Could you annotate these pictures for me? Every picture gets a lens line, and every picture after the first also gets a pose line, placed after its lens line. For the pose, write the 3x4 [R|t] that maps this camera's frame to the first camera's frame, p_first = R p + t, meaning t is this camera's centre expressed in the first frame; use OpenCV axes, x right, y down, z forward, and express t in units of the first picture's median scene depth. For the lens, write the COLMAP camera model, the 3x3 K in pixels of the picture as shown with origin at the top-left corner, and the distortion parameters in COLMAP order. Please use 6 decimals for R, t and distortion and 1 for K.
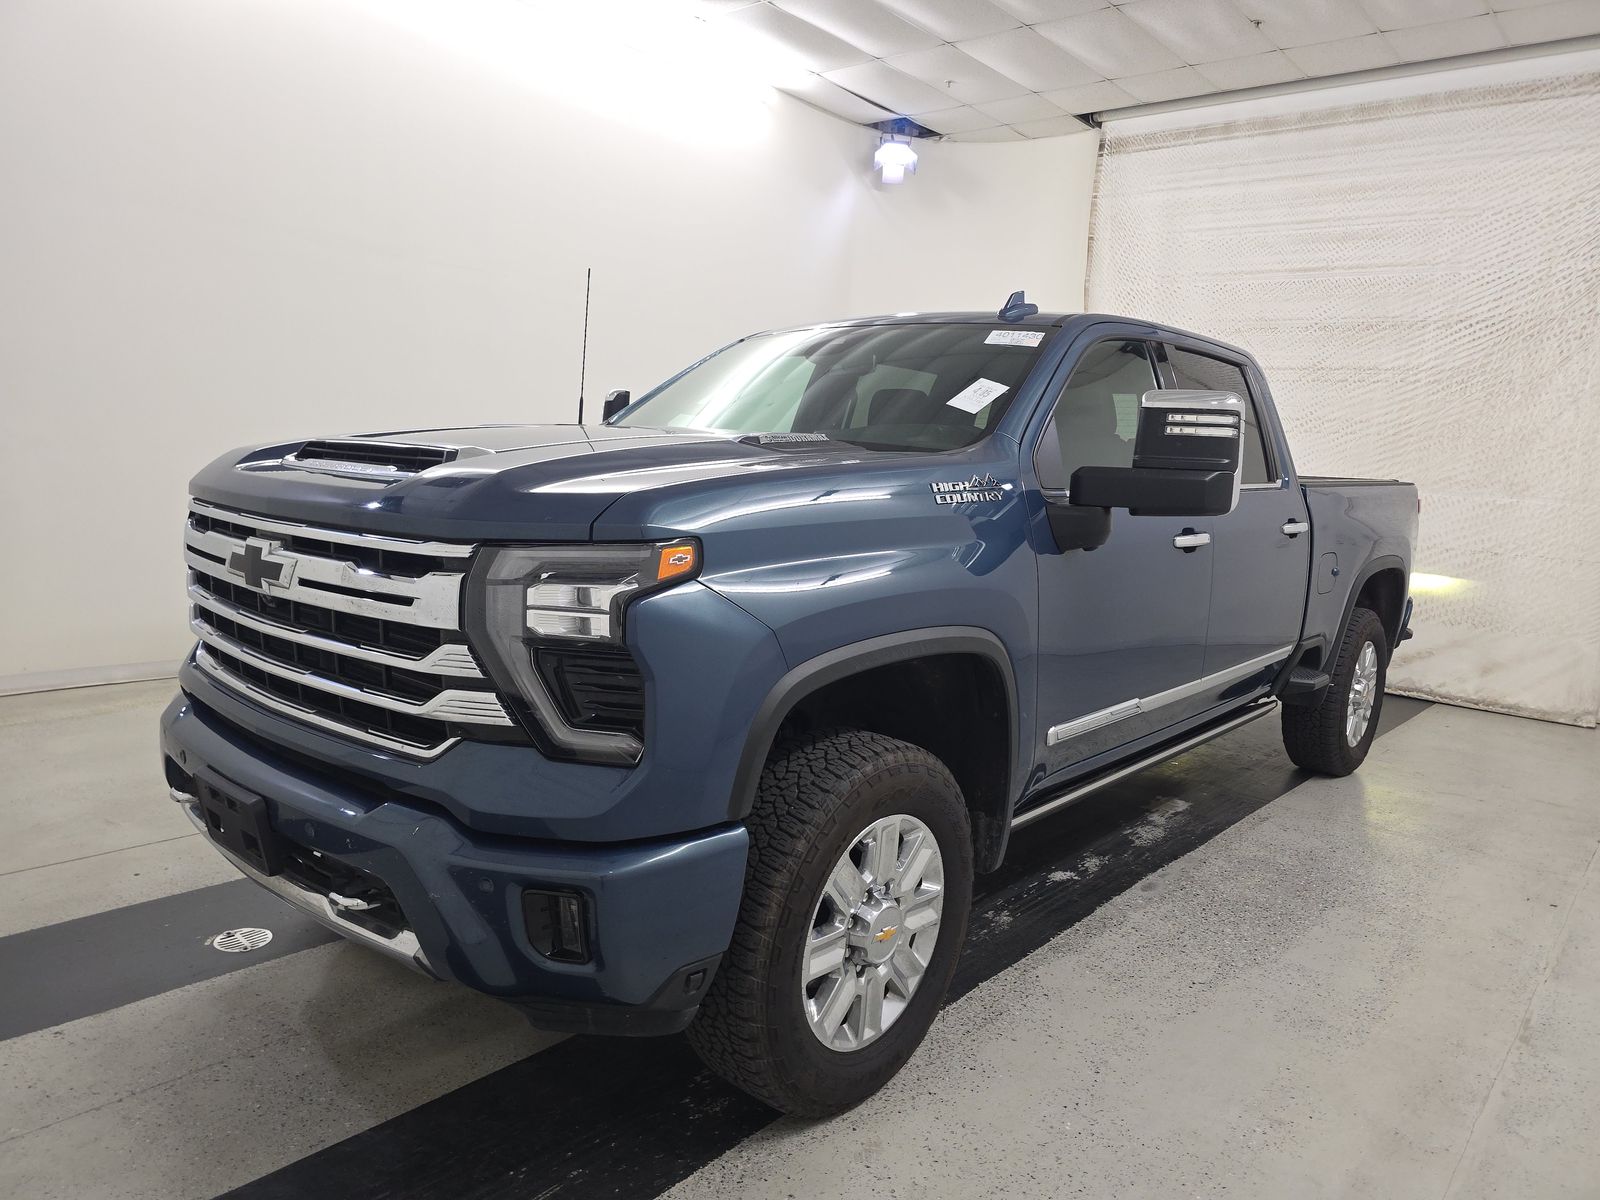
lens RADIAL K [[1097.2, 0, 806.6], [0, 1097.2, 599.9], [0, 0, 1]] dist [-0.009407, -0.005281]
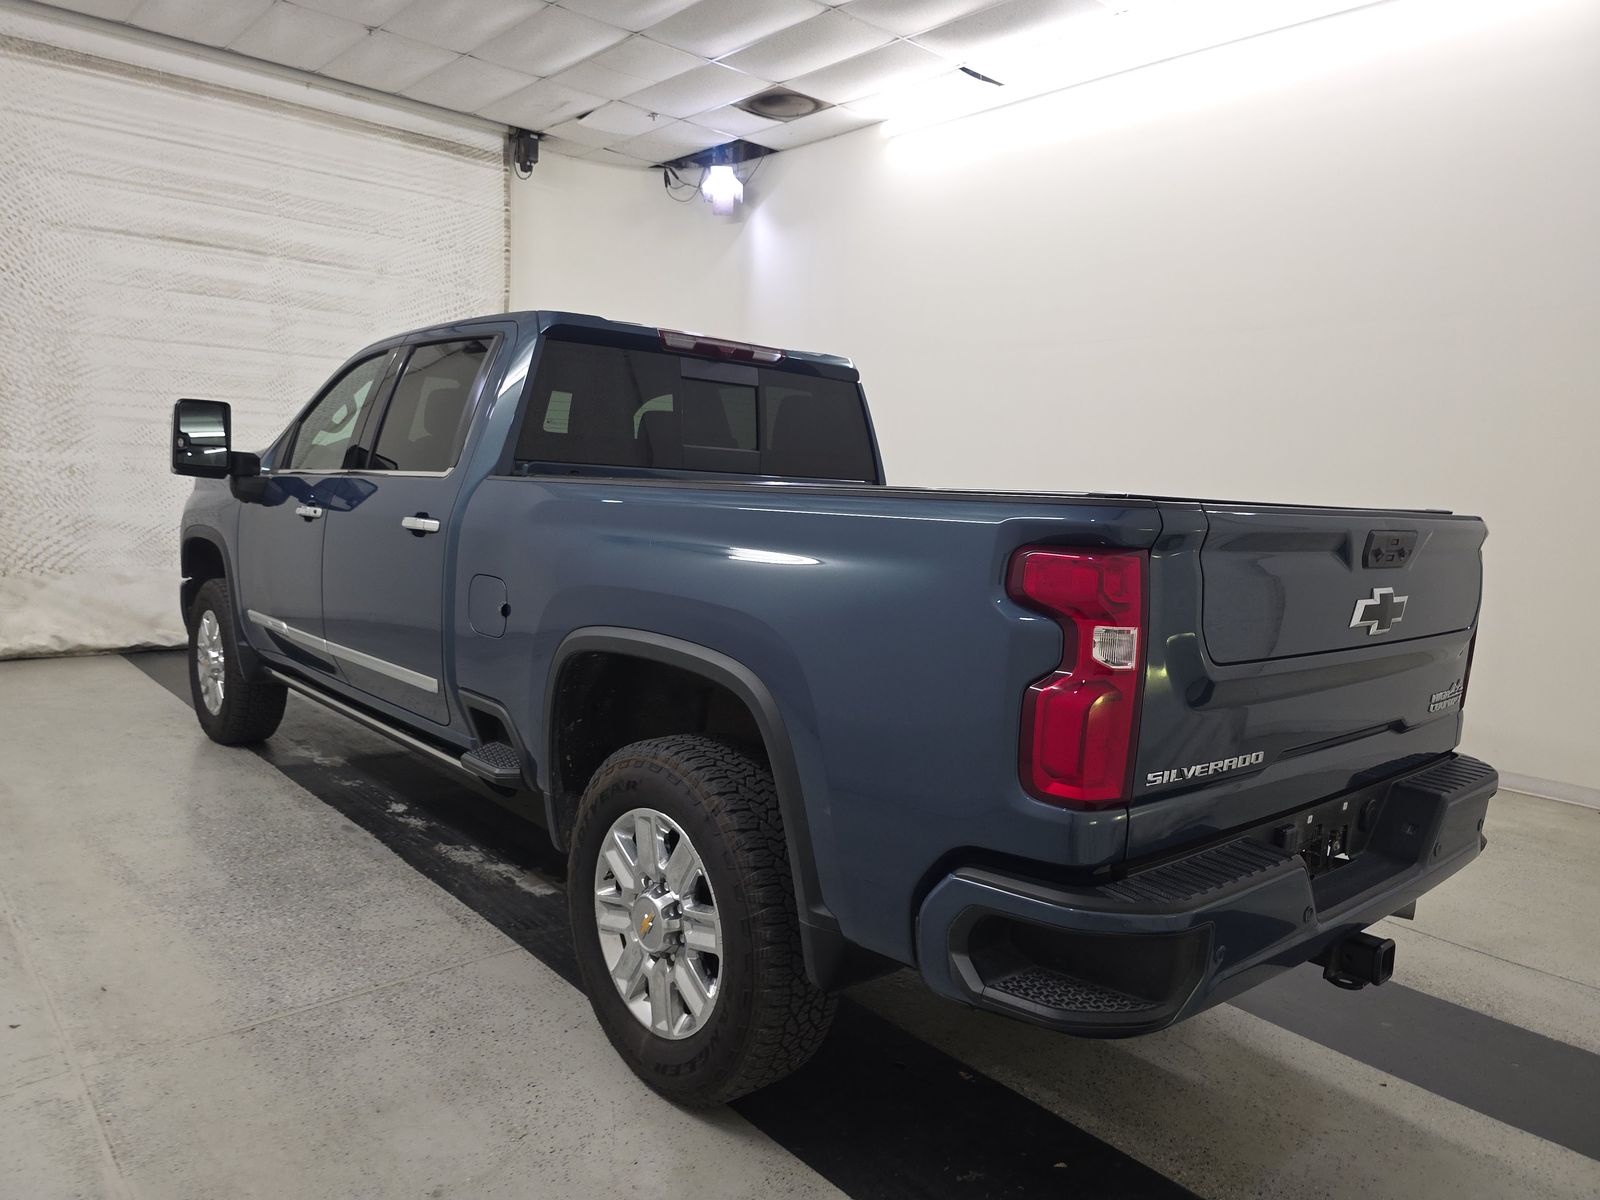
lens RADIAL K [[1097.2, 0, 766.1], [0, 1097.2, 647.3], [0, 0, 1]] dist [-0.009407, -0.005281]
pose [[-0.141422, 0.096183, -0.985266, 1.153608], [-0.201435, 0.971651, 0.123768, -0.121933], [0.969239, 0.215971, -0.118038, 1.298535]]
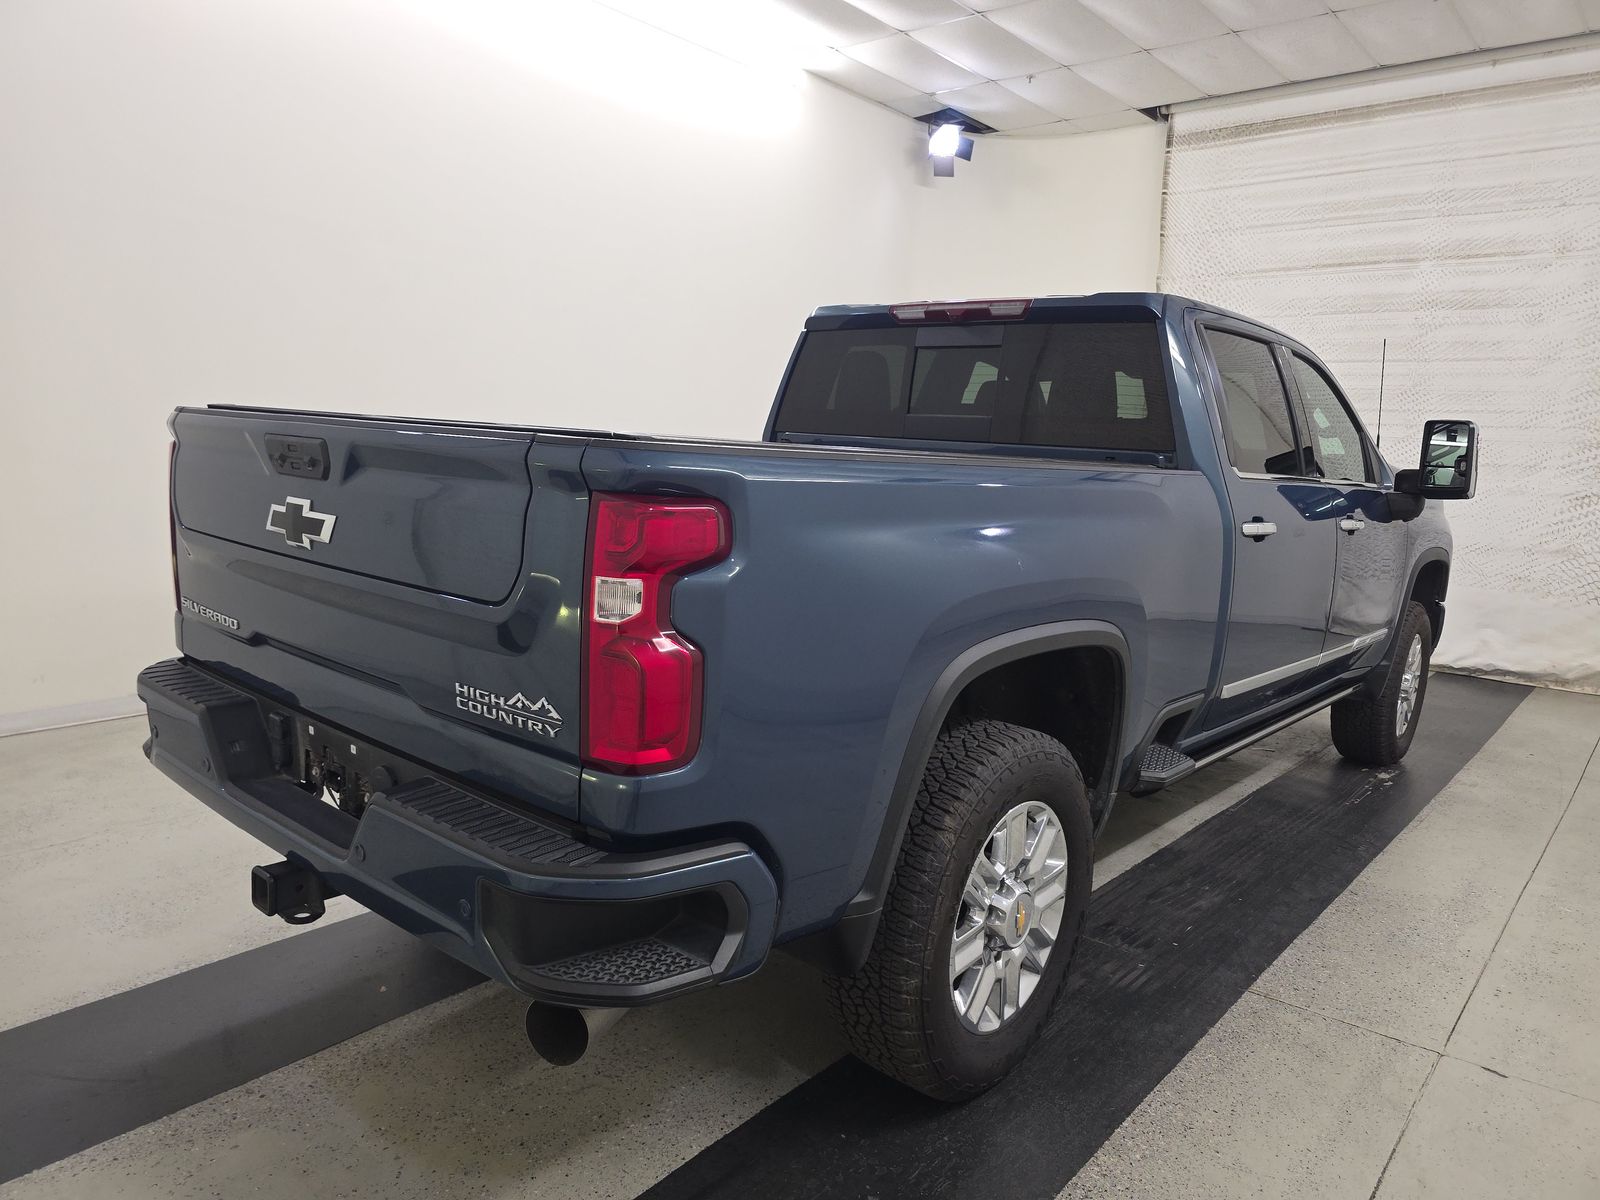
lens RADIAL K [[1097.2, 0, 797.1], [0, 1097.2, 588.9], [0, 0, 1]] dist [-0.009407, -0.005281]
pose [[-0.995979, -0.086941, -0.021604, 0.710327], [-0.089525, 0.957095, 0.275597, -0.198910], [-0.003283, 0.276423, -0.961031, 1.668773]]
